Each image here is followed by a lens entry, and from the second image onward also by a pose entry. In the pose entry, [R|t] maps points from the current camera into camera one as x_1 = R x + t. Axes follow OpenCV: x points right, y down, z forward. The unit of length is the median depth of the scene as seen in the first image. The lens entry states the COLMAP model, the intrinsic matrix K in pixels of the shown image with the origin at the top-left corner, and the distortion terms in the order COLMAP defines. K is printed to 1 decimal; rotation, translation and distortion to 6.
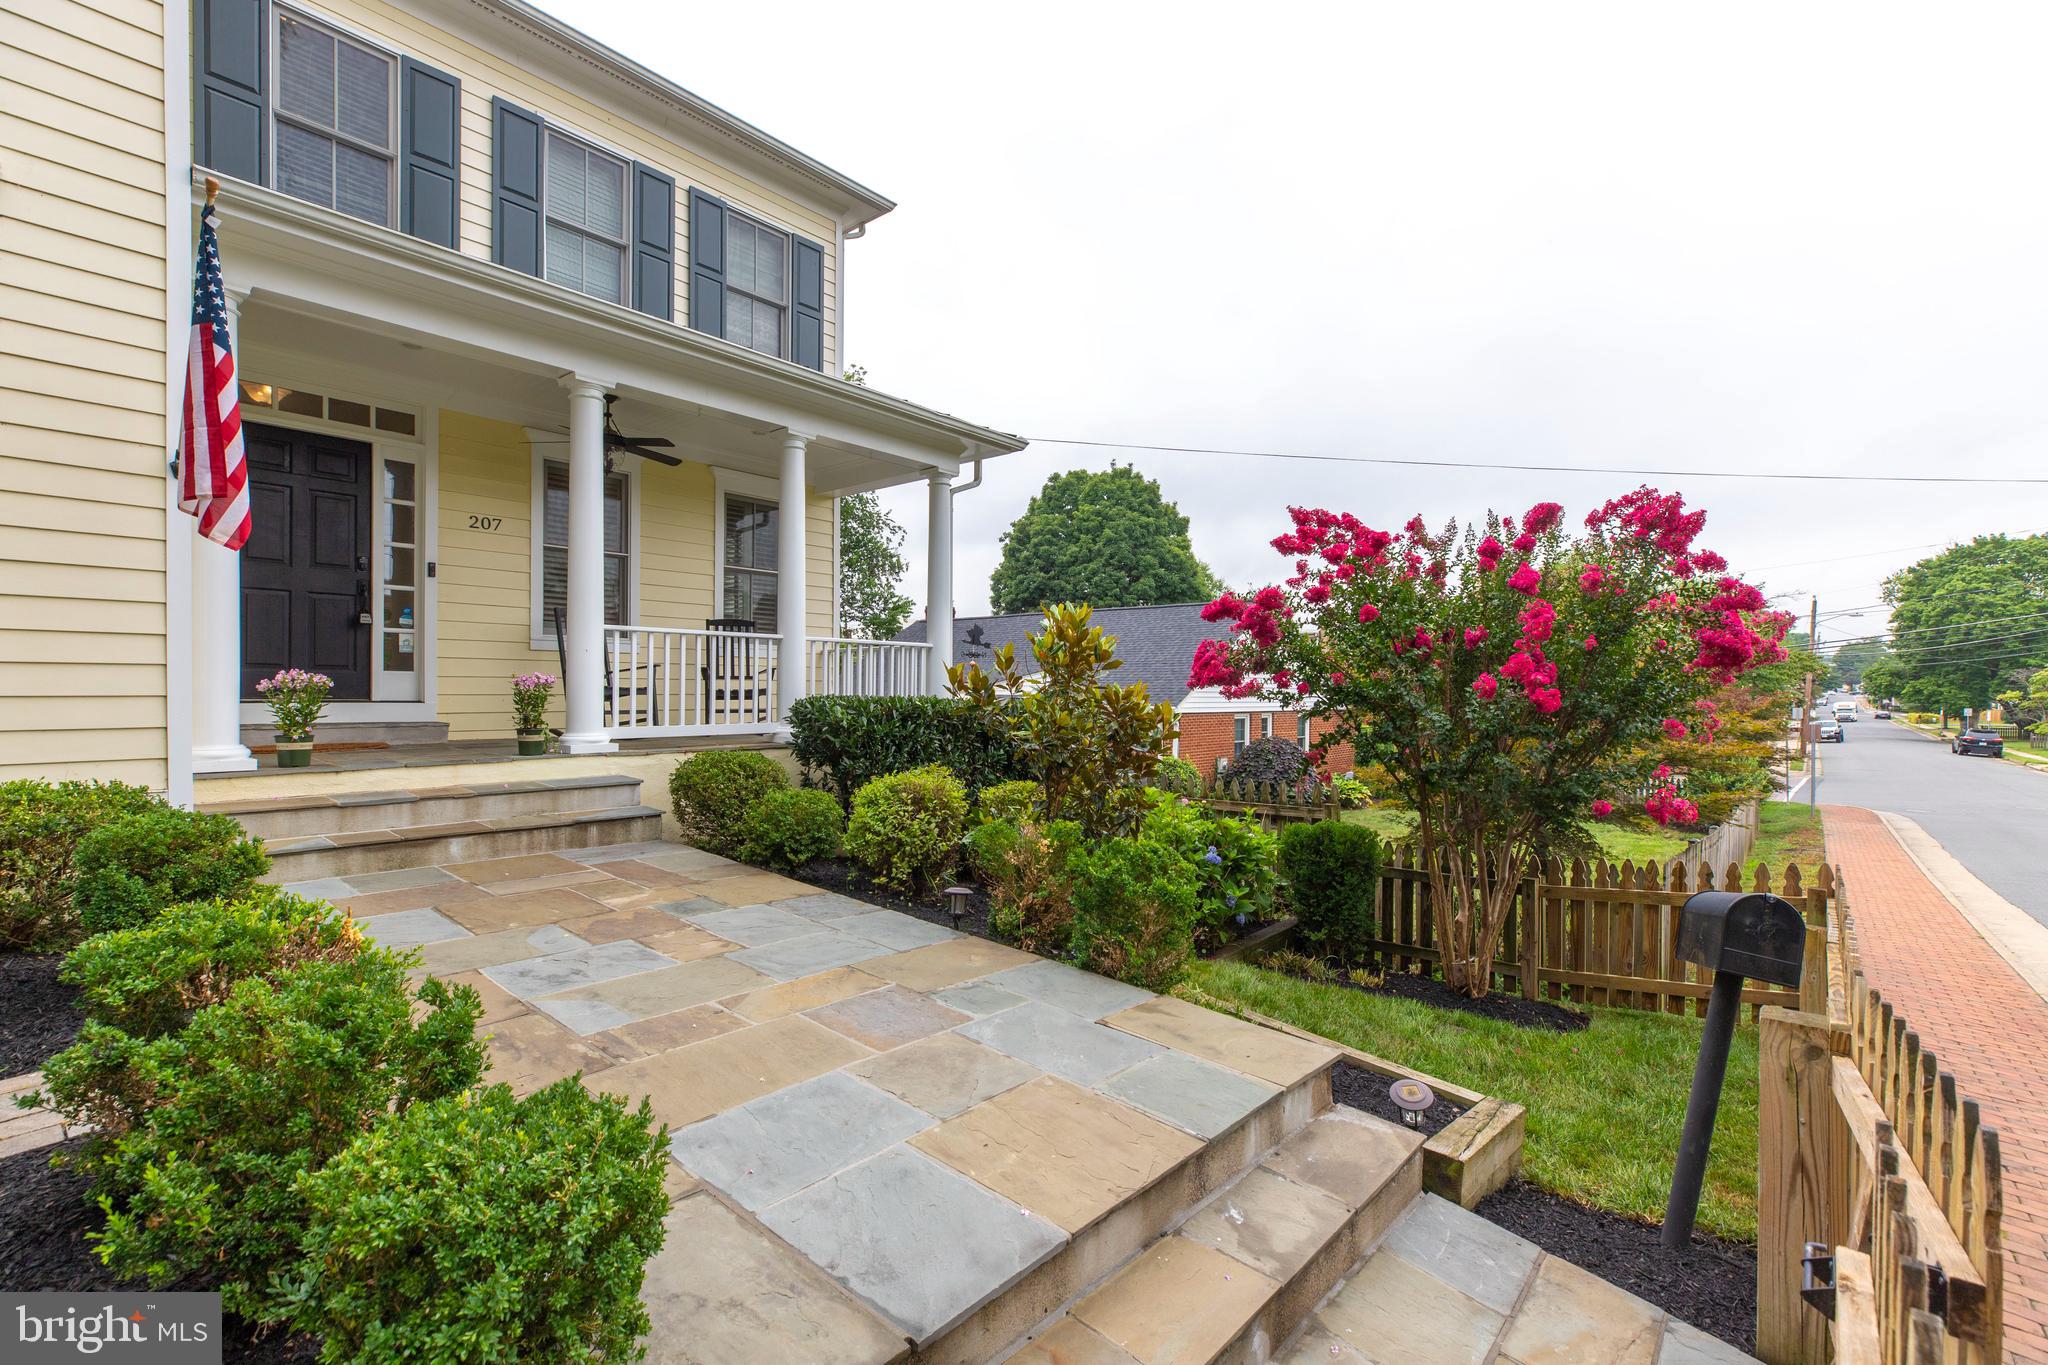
lens RADIAL K [[916.8, 0, 1018.6], [0, 916.8, 690.1], [0, 0, 1]] dist [0.005550, -0.002235]
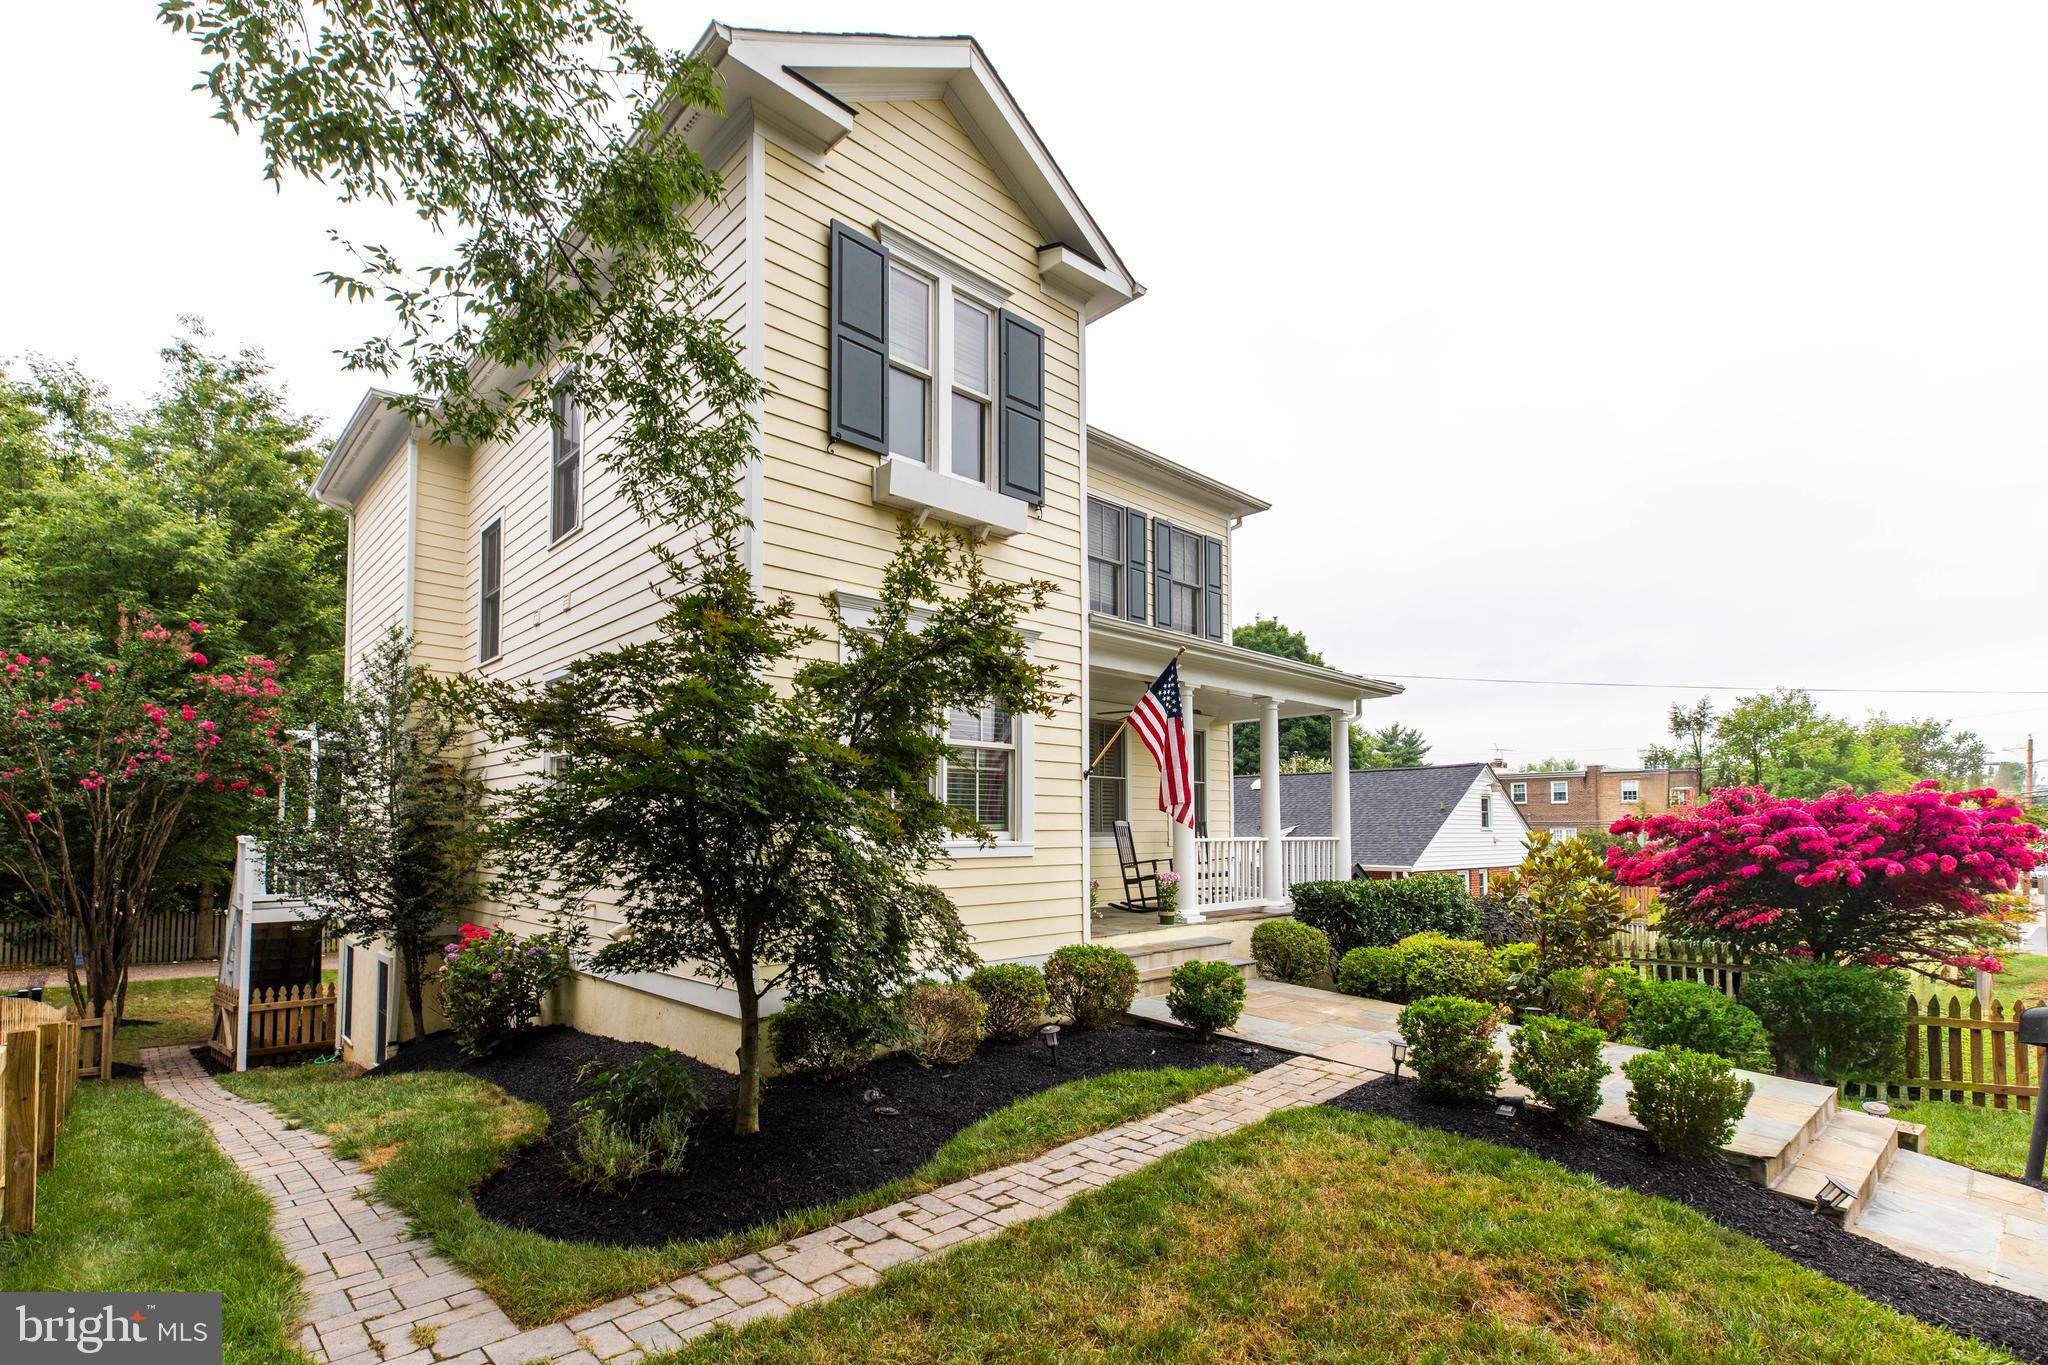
lens RADIAL K [[916.8, 0, 1019.3], [0, 916.8, 794.2], [0, 0, 1]] dist [0.005550, -0.002235]
pose [[0.993635, -0.013389, -0.111847, -0.494069], [0.008896, 0.999137, -0.040579, -0.074676], [0.112294, 0.039326, 0.992897, -0.504433]]
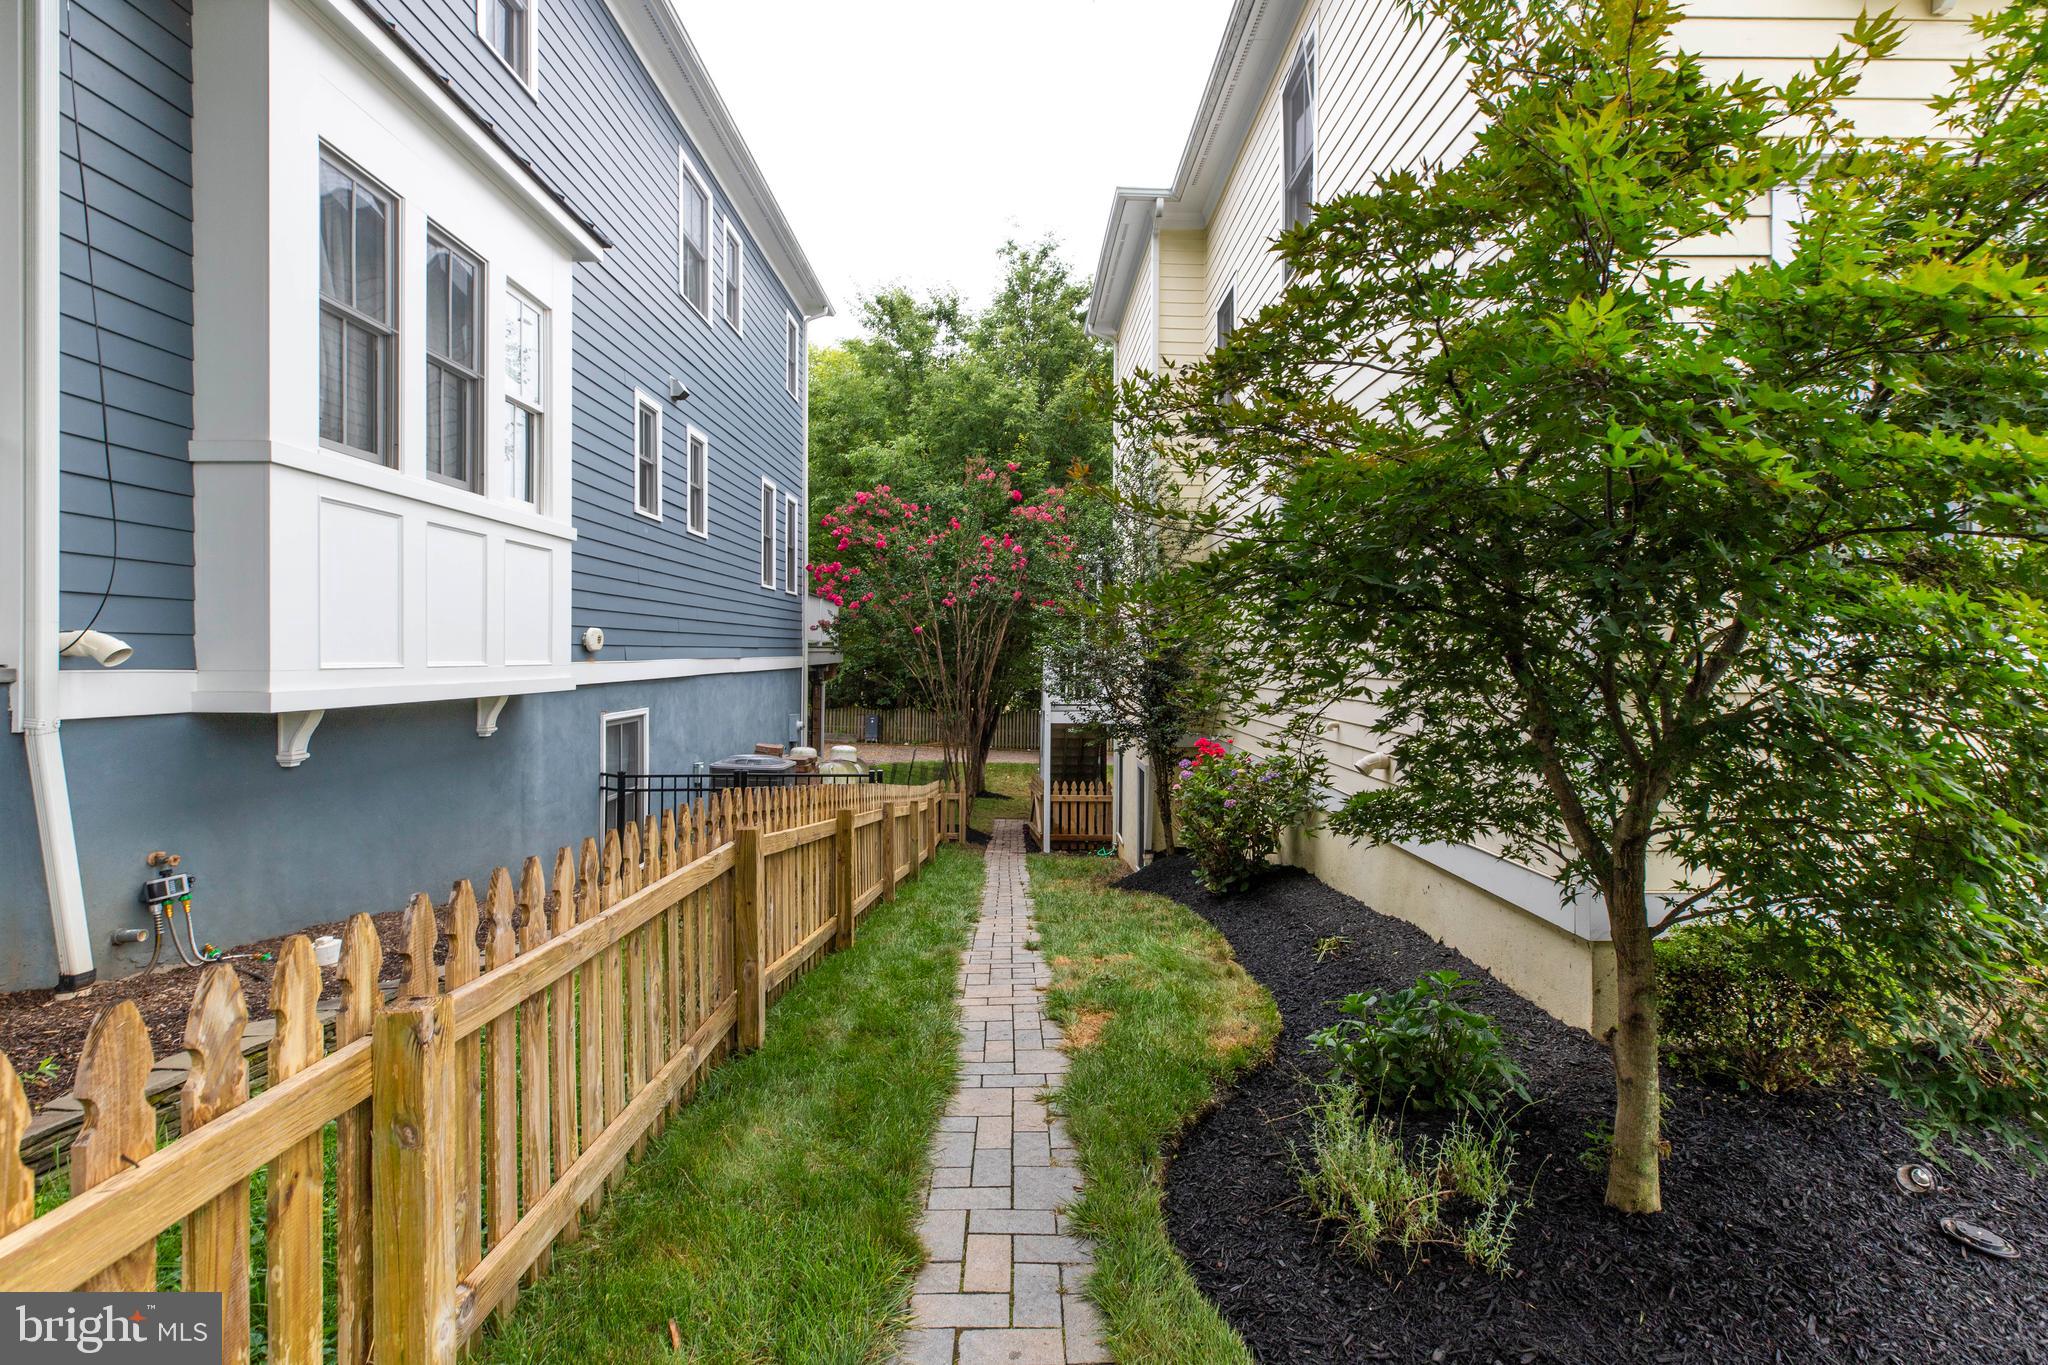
lens RADIAL K [[916.8, 0, 1063.8], [0, 916.8, 647.3], [0, 0, 1]] dist [0.005550, -0.002235]
pose [[0.669914, -0.009138, -0.742383, -0.651750], [0.000997, 0.999934, -0.011409, -0.055181], [0.742438, 0.006903, 0.669879, -0.241026]]
